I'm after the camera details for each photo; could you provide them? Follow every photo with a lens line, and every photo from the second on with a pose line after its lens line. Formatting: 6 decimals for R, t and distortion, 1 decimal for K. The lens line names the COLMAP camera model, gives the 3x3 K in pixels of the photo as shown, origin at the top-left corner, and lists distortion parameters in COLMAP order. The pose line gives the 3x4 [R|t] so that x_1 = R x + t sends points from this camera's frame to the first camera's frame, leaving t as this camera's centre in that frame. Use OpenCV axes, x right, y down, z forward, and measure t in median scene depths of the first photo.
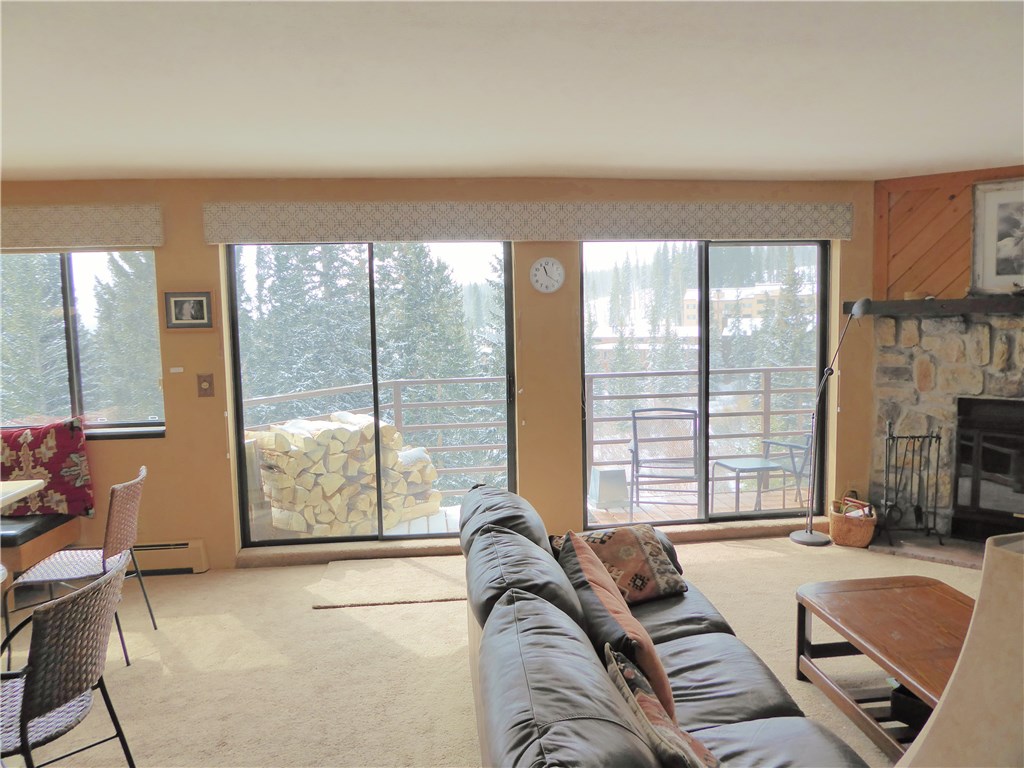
lens RADIAL K [[721.1, 0, 523.0], [0, 721.1, 378.4], [0, 0, 1]] dist [-0.034891, 0.010703]
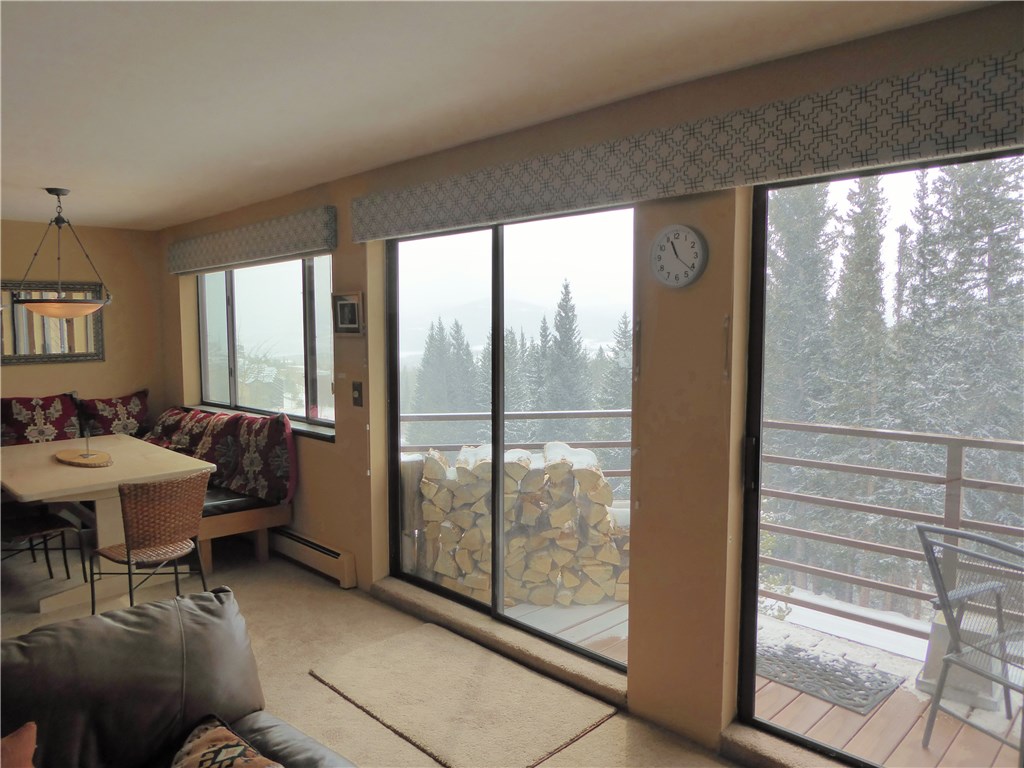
lens RADIAL K [[721.1, 0, 523.0], [0, 721.1, 378.4], [0, 0, 1]] dist [-0.034891, 0.010703]
pose [[0.612415, 0.075653, -0.786908, 0.413577], [-0.076894, 0.996391, 0.035949, -0.058843], [0.786788, 0.038492, 0.616022, 0.561566]]
